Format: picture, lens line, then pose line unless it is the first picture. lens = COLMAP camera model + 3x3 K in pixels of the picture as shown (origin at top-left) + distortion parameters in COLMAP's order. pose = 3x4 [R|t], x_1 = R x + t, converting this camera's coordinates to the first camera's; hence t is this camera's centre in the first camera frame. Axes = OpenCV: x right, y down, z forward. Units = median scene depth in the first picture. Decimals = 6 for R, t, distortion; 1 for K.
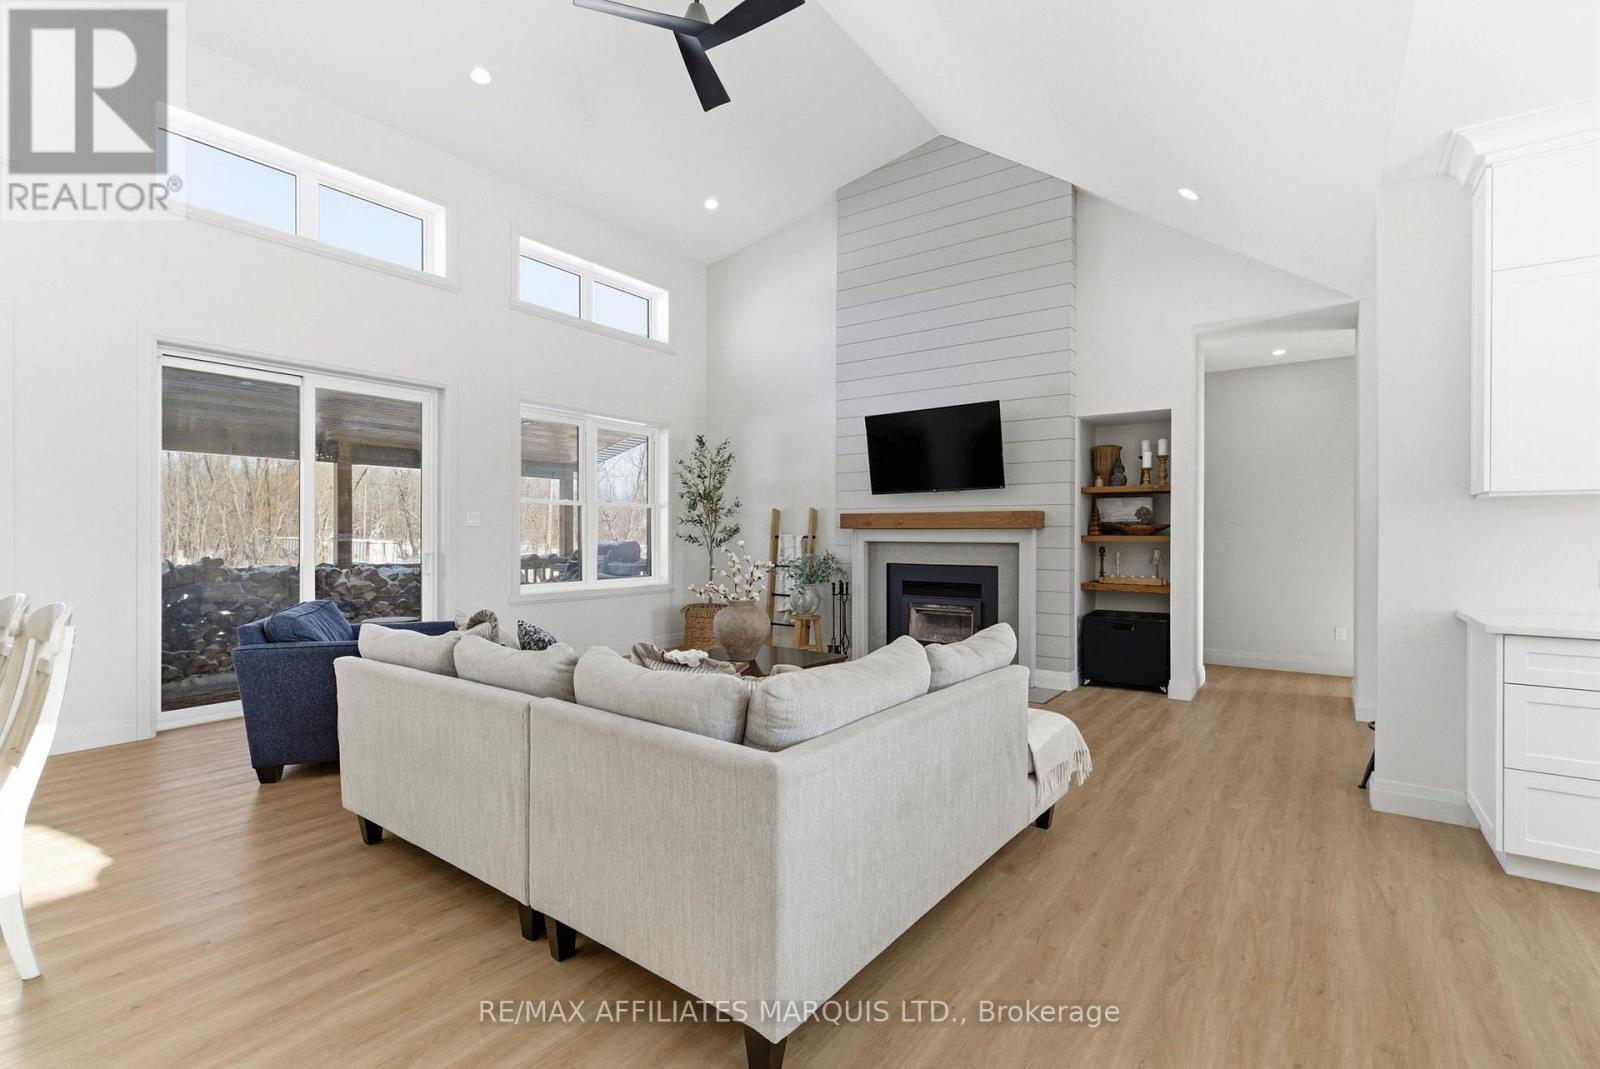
lens RADIAL K [[731.7, 0, 802.2], [0, 731.7, 541.7], [0, 0, 1]] dist [-0.000389, -0.000182]
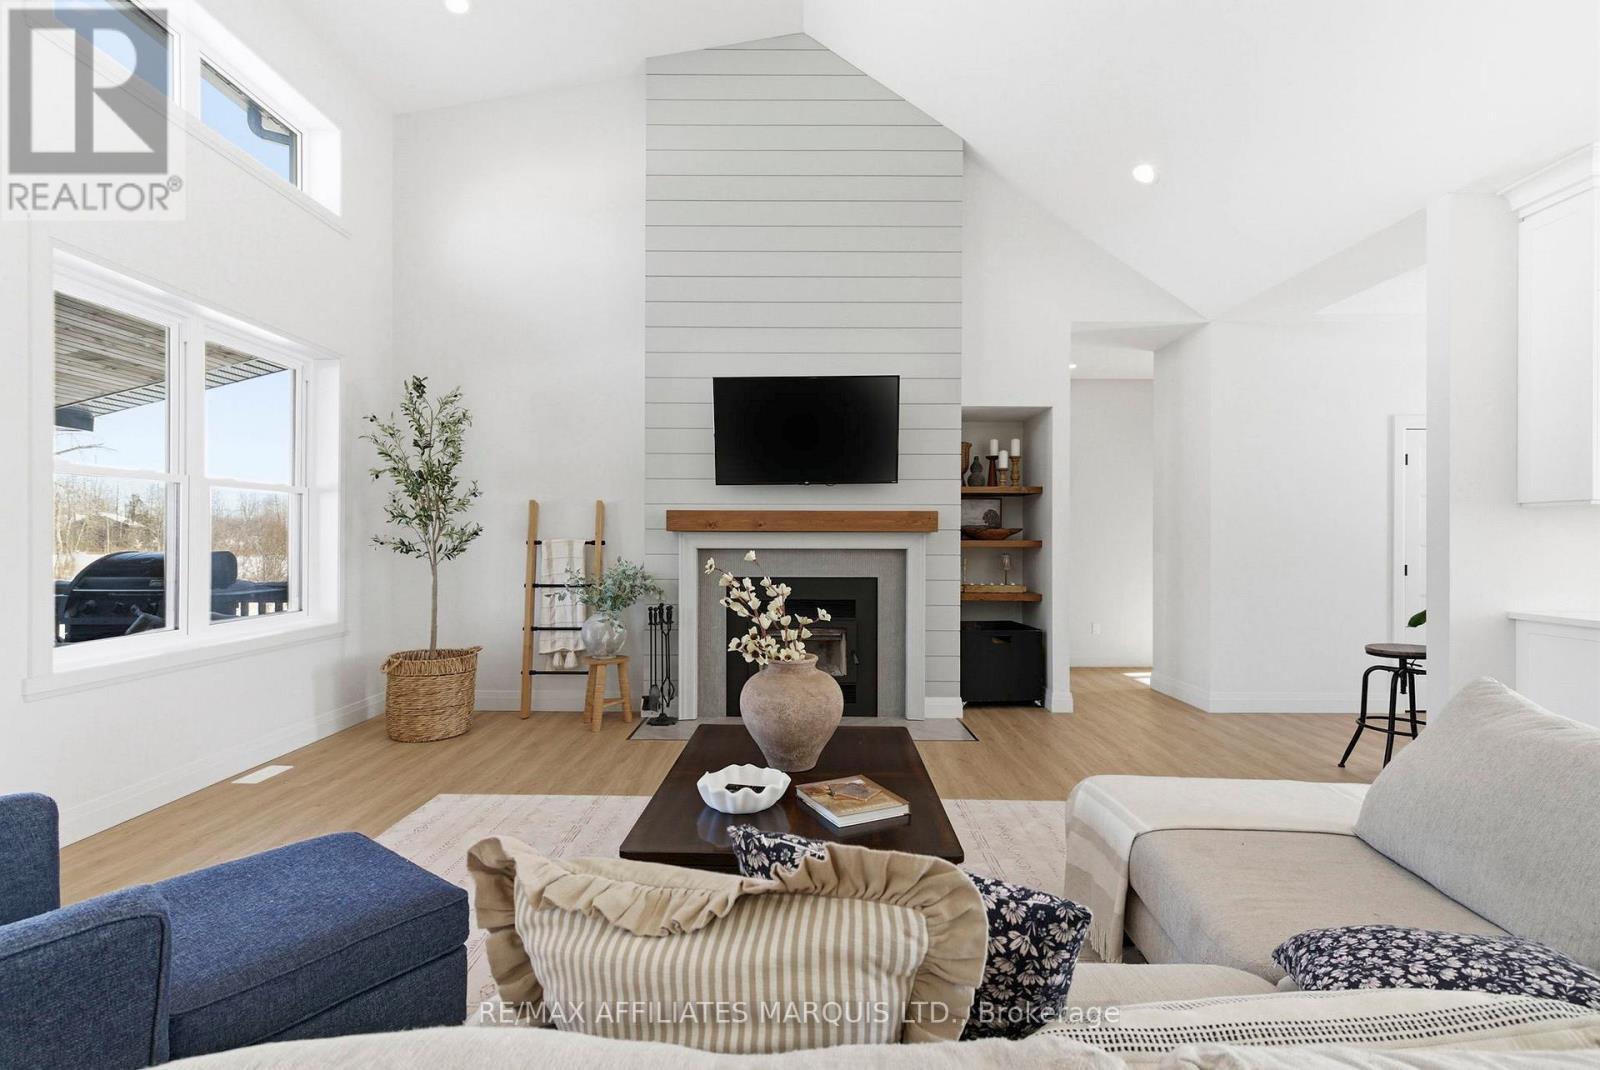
lens RADIAL K [[731.7, 0, 802.2], [0, 731.7, 542.2], [0, 0, 1]] dist [-0.000389, -0.000182]
pose [[0.807644, -0.001906, 0.589667, -0.262844], [0.005476, 0.999976, -0.004269, -0.003313], [-0.589645, 0.006677, 0.807635, 0.348398]]
